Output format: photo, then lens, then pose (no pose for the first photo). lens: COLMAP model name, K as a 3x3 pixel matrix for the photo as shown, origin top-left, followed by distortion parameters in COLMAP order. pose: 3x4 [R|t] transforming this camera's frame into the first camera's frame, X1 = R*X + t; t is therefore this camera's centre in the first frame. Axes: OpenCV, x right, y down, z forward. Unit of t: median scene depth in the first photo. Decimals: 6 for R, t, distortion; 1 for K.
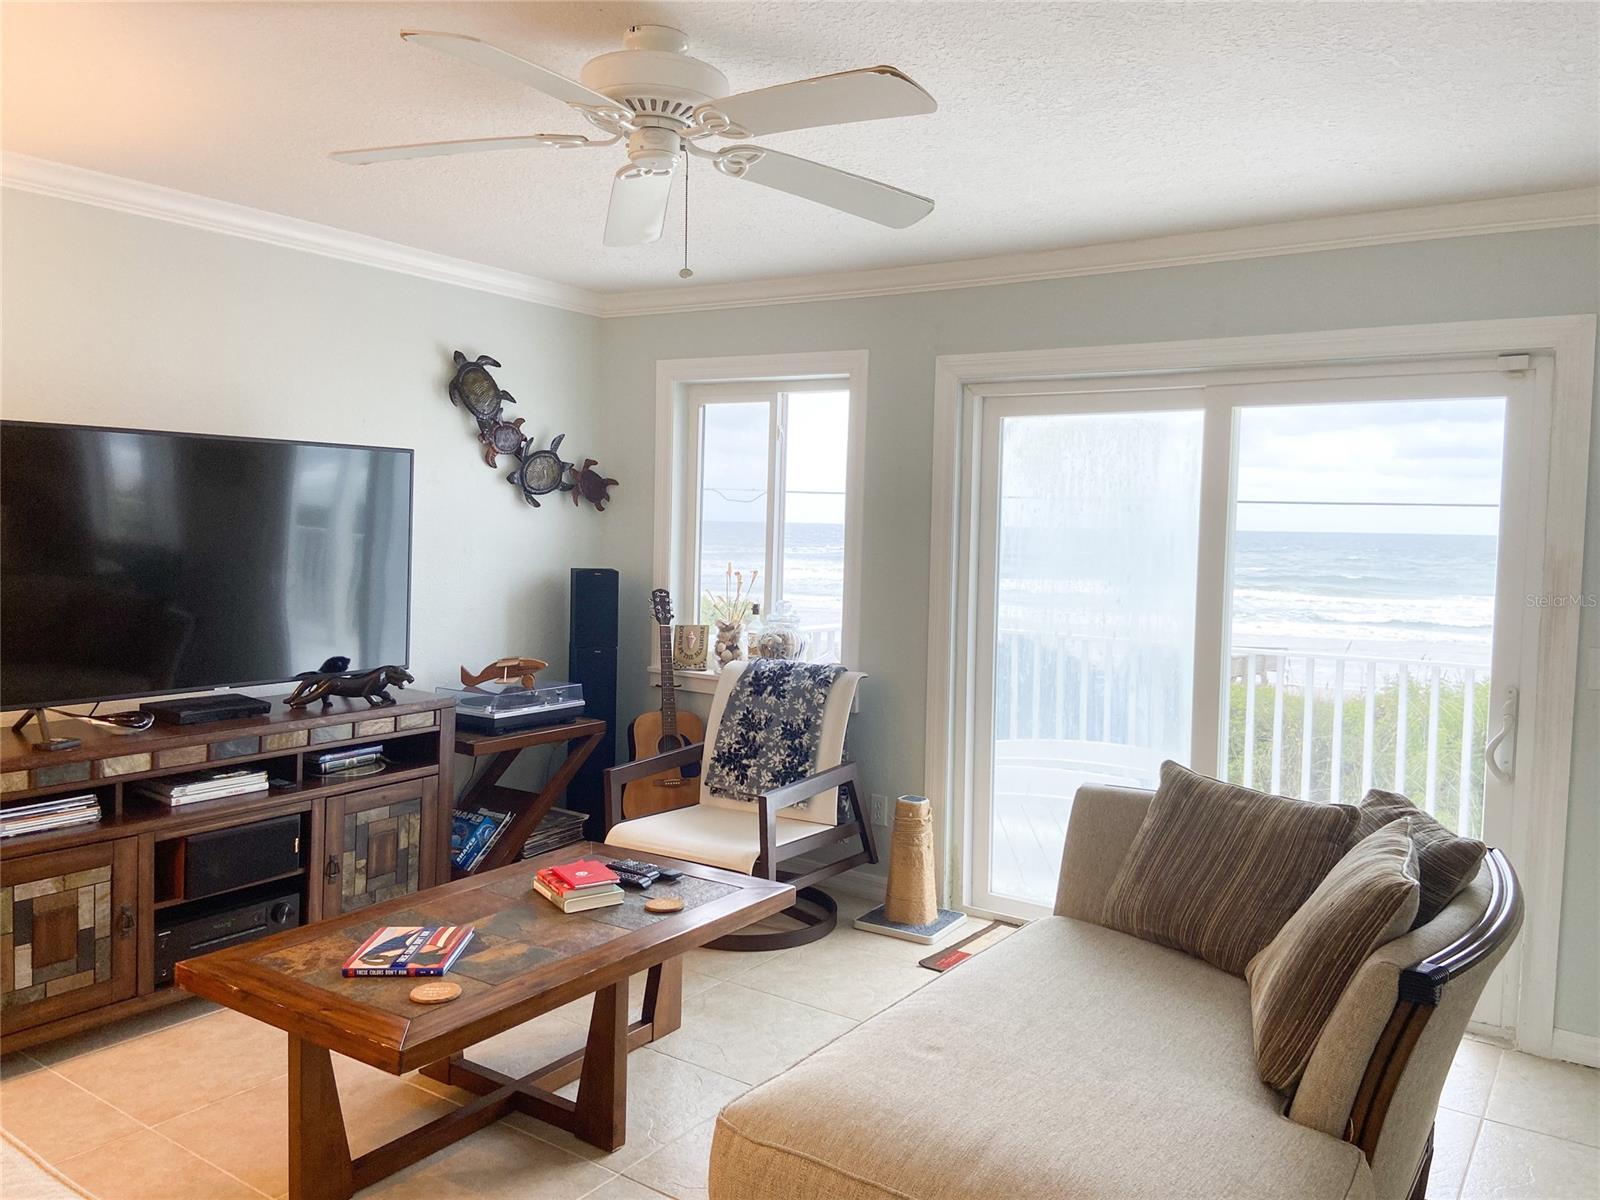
lens RADIAL K [[1206.4, 0, 799.6], [0, 1206.4, 582.7], [0, 0, 1]] dist [0.120961, -0.146779]
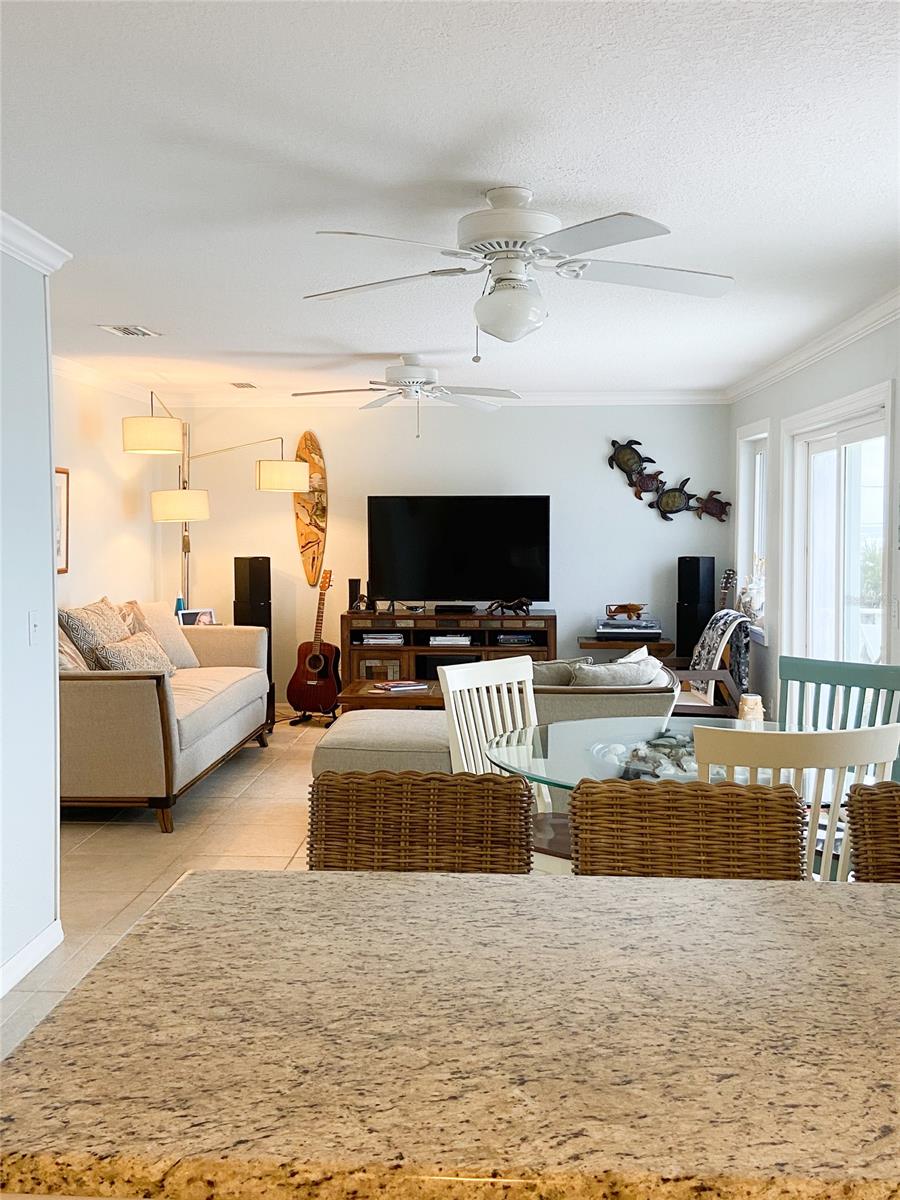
lens RADIAL K [[1157.4, 0, 450.0], [0, 1157.4, 600.0], [0, 0, 1]] dist [0.017083, 0.000246]
pose [[0.517082, 0.034845, -0.855226, 1.083701], [-0.031998, 0.999260, 0.021367, 0.027044], [0.855337, 0.016317, 0.517814, -0.139795]]
